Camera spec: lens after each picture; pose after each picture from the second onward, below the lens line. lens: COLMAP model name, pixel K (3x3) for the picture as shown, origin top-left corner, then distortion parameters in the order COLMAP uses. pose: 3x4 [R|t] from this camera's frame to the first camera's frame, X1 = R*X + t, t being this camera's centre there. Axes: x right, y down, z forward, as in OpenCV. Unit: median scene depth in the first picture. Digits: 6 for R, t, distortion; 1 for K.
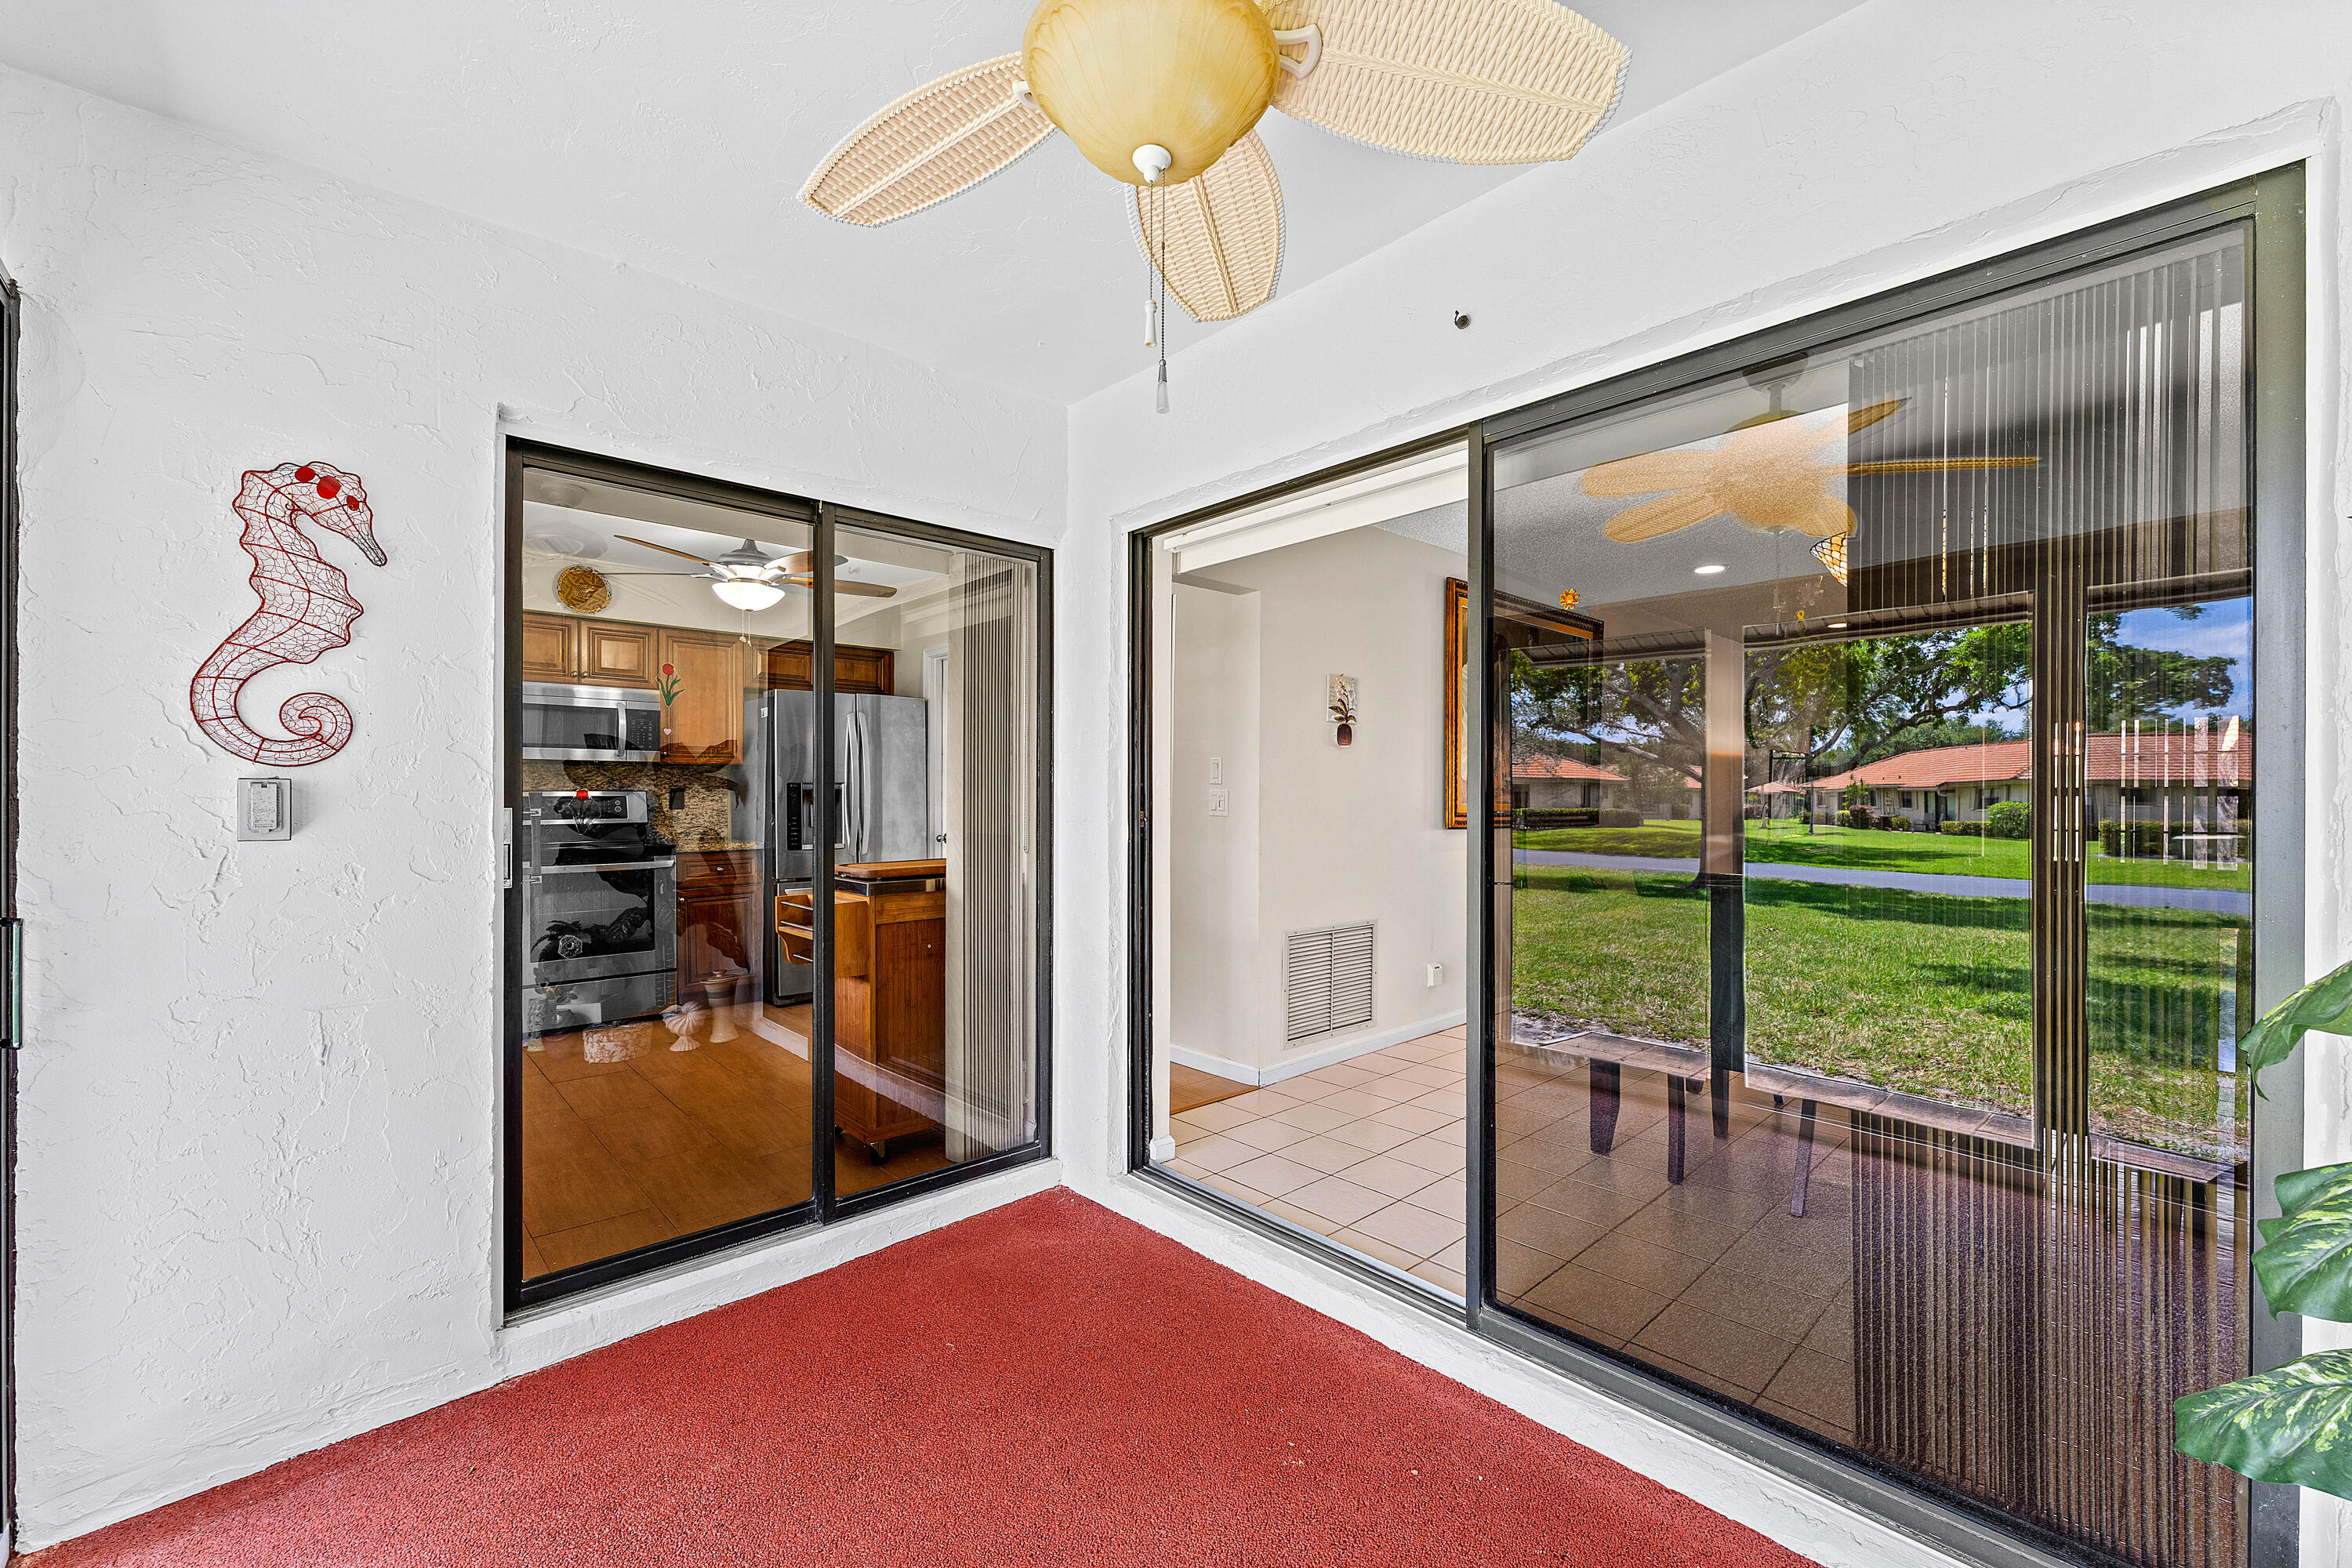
lens RADIAL K [[949.1, 0, 1179.0], [0, 949.1, 809.9], [0, 0, 1]] dist [0.000382, -0.000091]
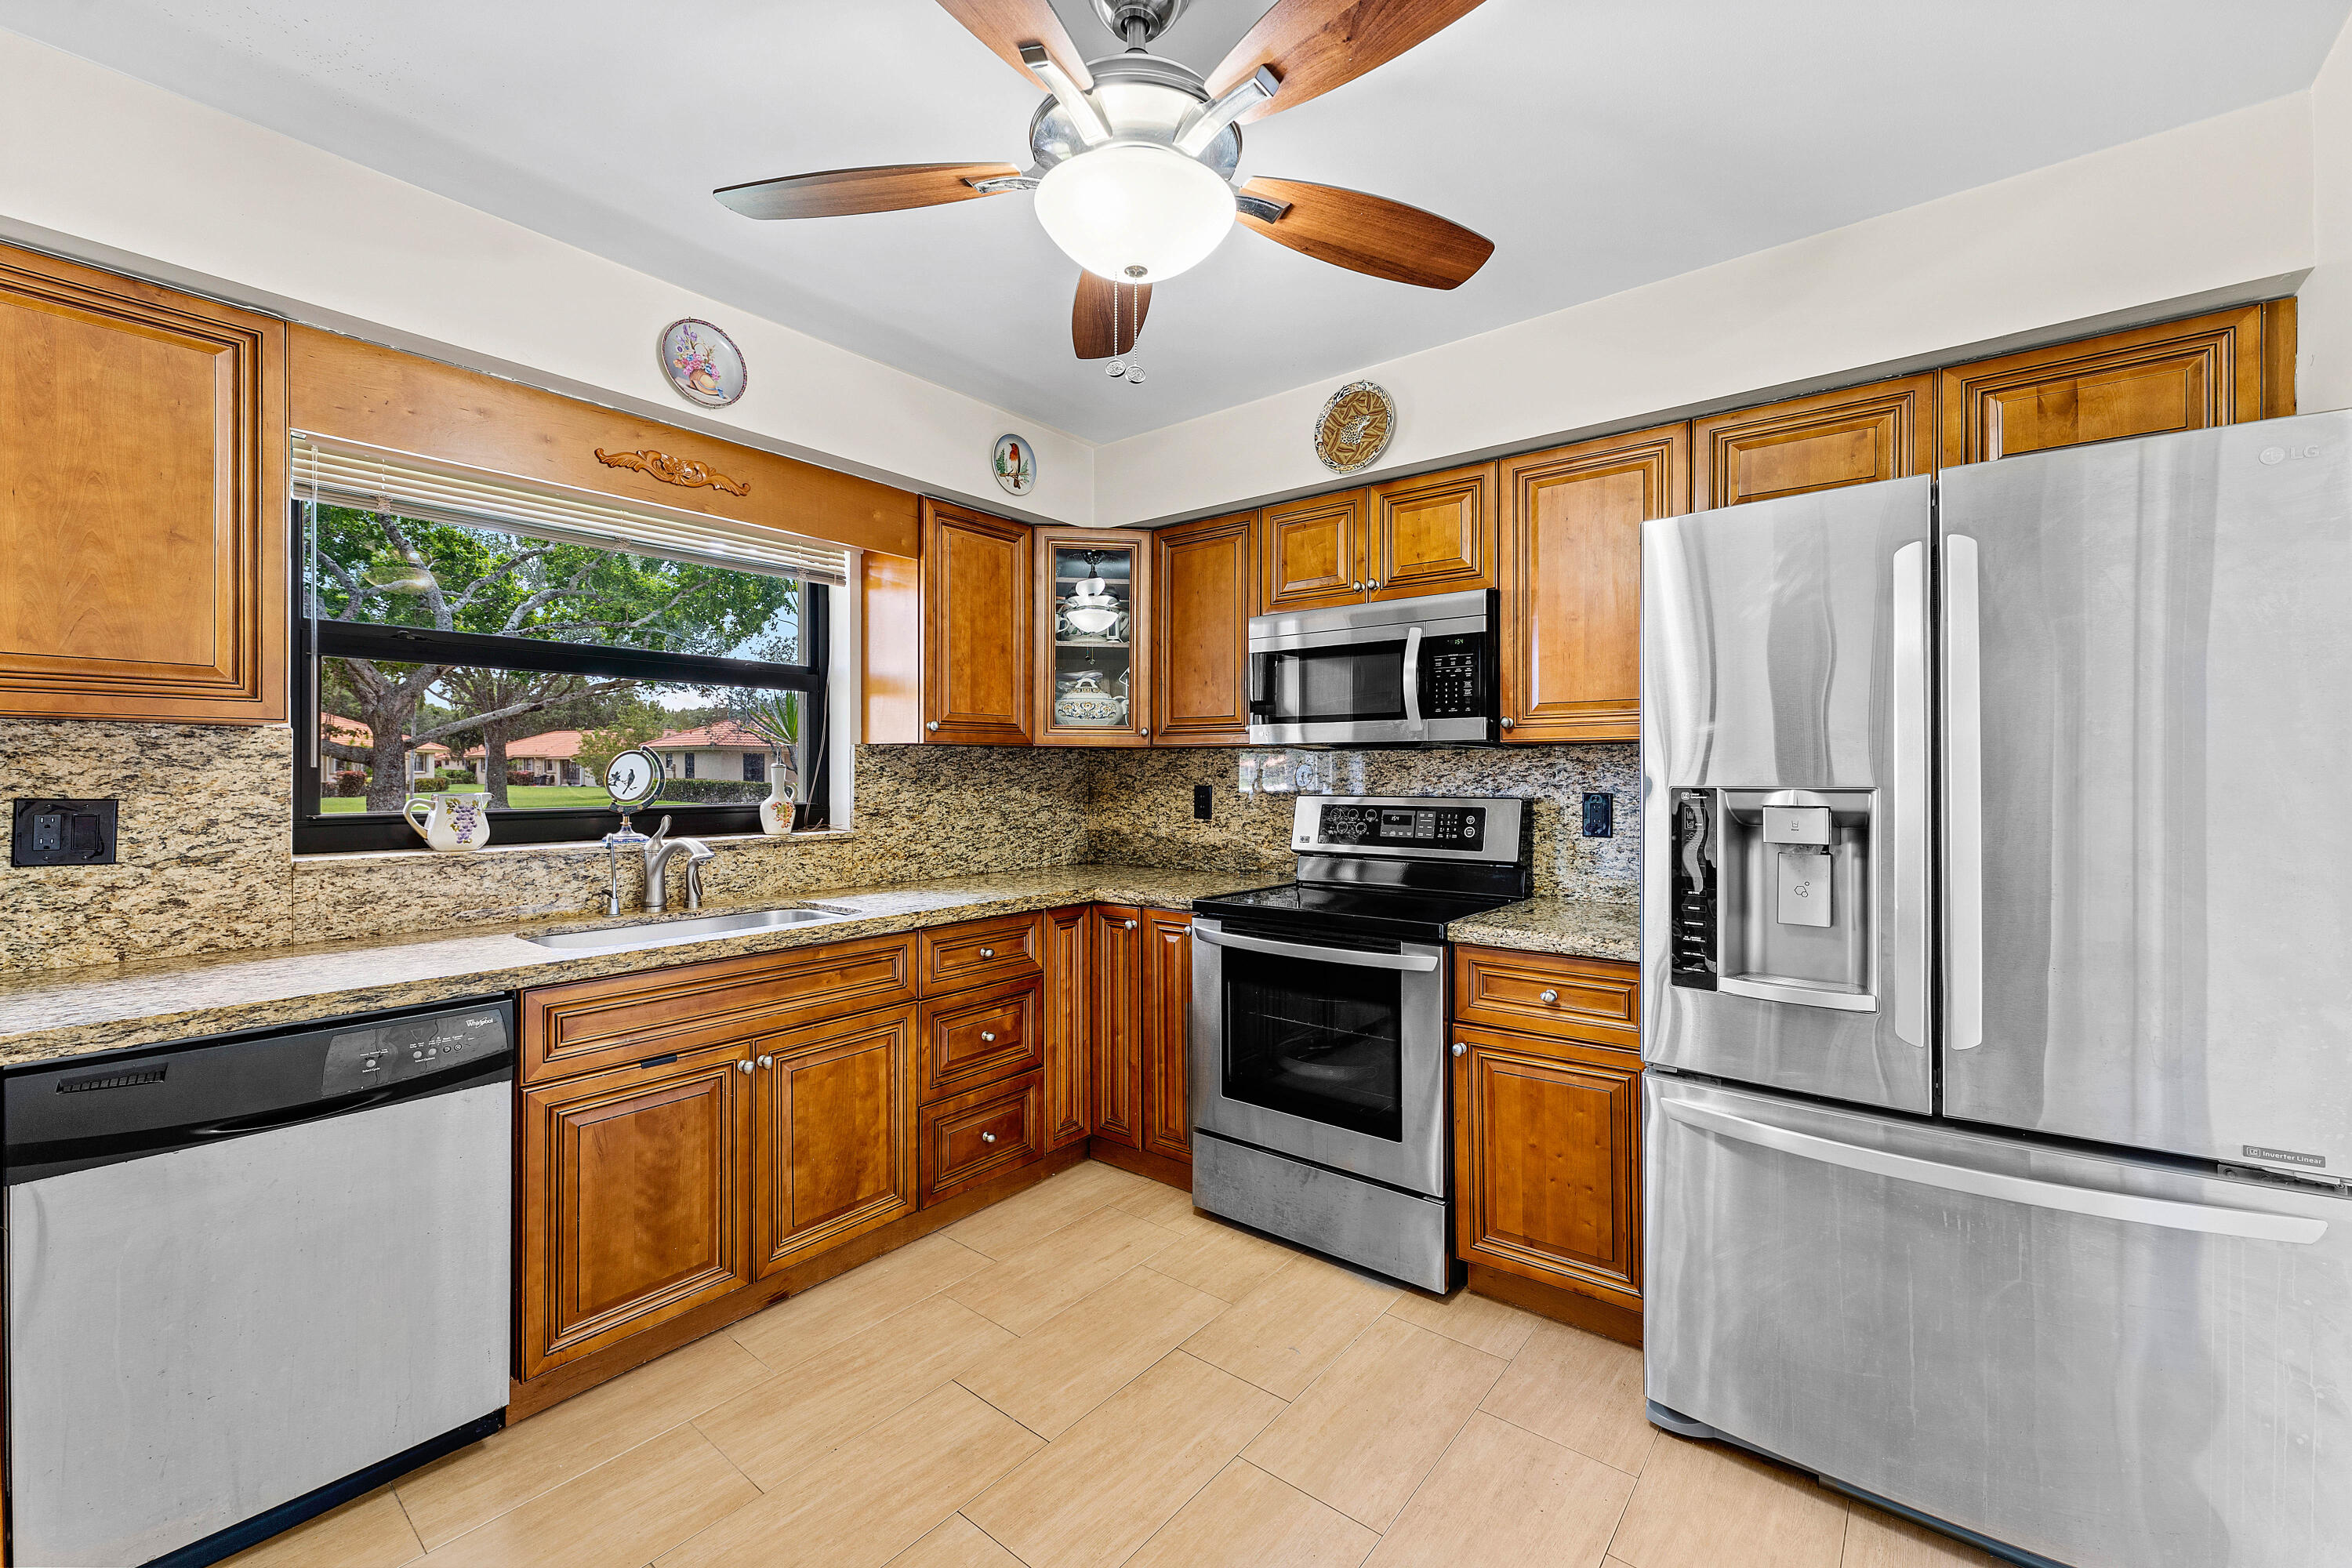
lens RADIAL K [[954.7, 0, 1180.6], [0, 954.7, 780.0], [0, 0, 1]] dist [0.001373, -0.000084]
pose [[0.148221, 0.009288, -0.988911, -0.098249], [-0.011966, 0.999900, 0.007598, -0.032684], [0.988882, 0.010707, 0.148318, 0.790191]]
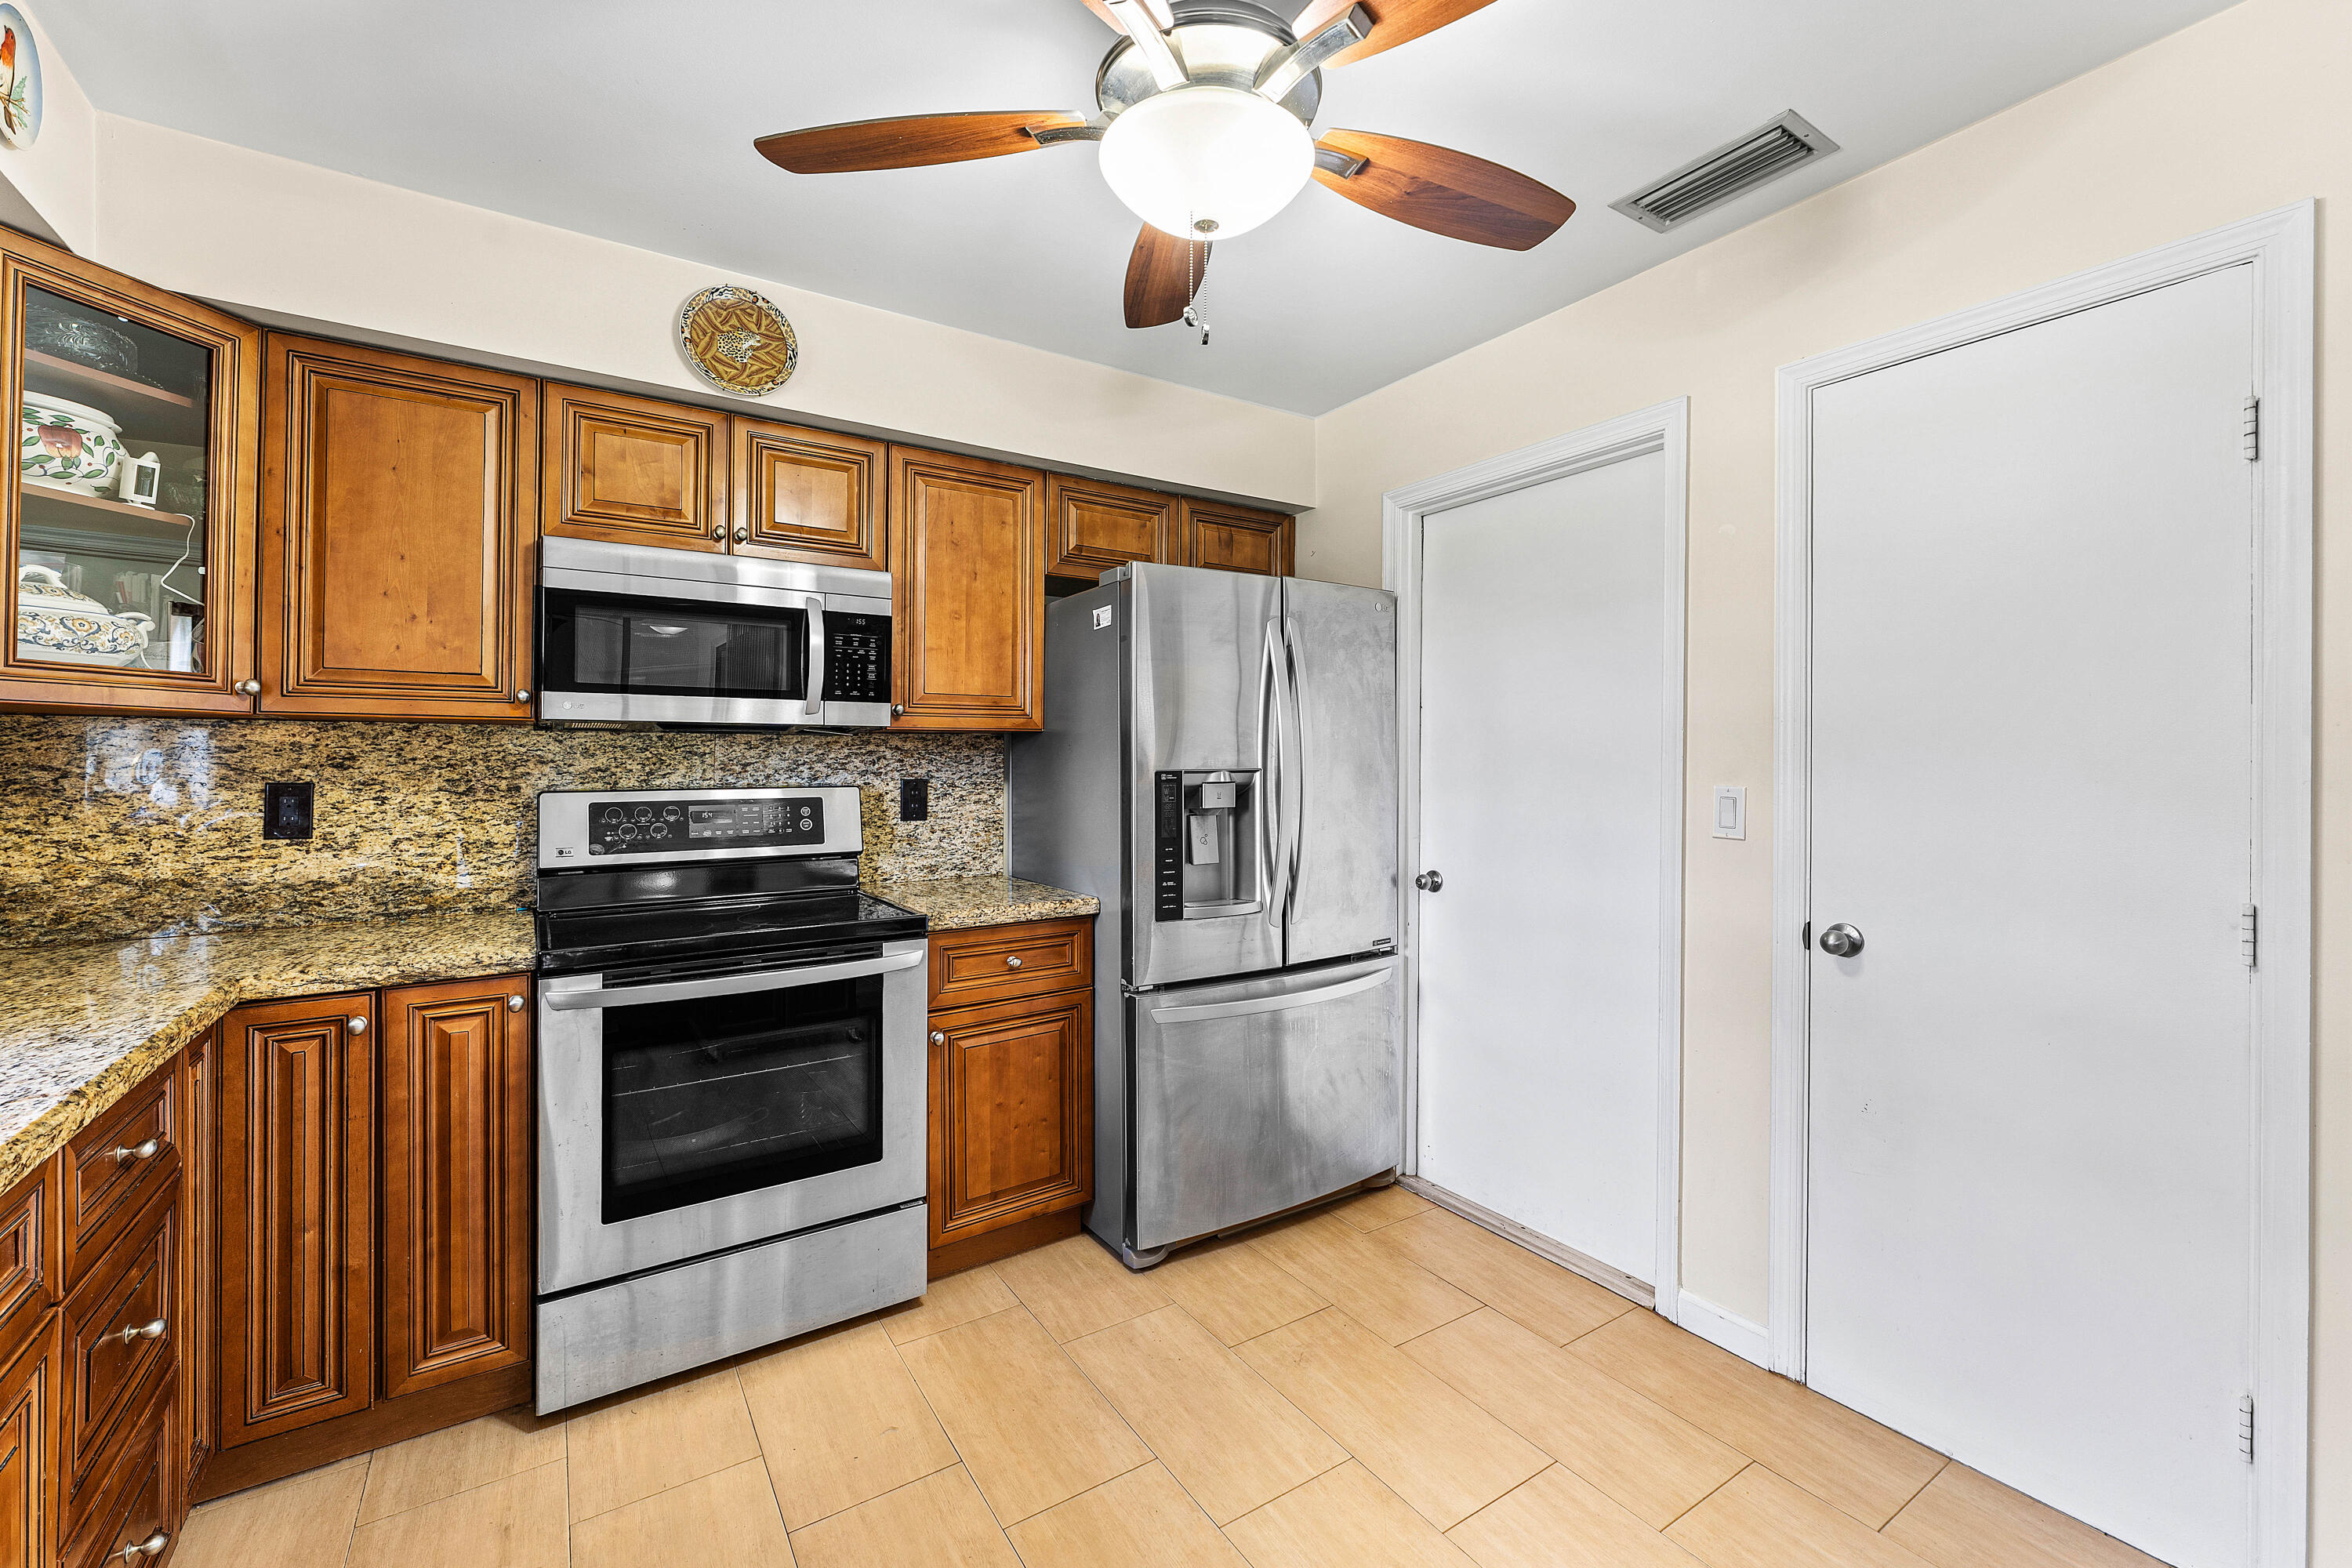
lens RADIAL K [[970.3, 0, 1182.7], [0, 970.3, 769.7], [0, 0, 1]] dist [0.000060, -0.000292]
pose [[0.987431, 0.000847, -0.158051, -0.334718], [-0.001303, 0.999995, -0.002778, -0.028514], [0.158048, 0.002949, 0.987427, 0.560337]]
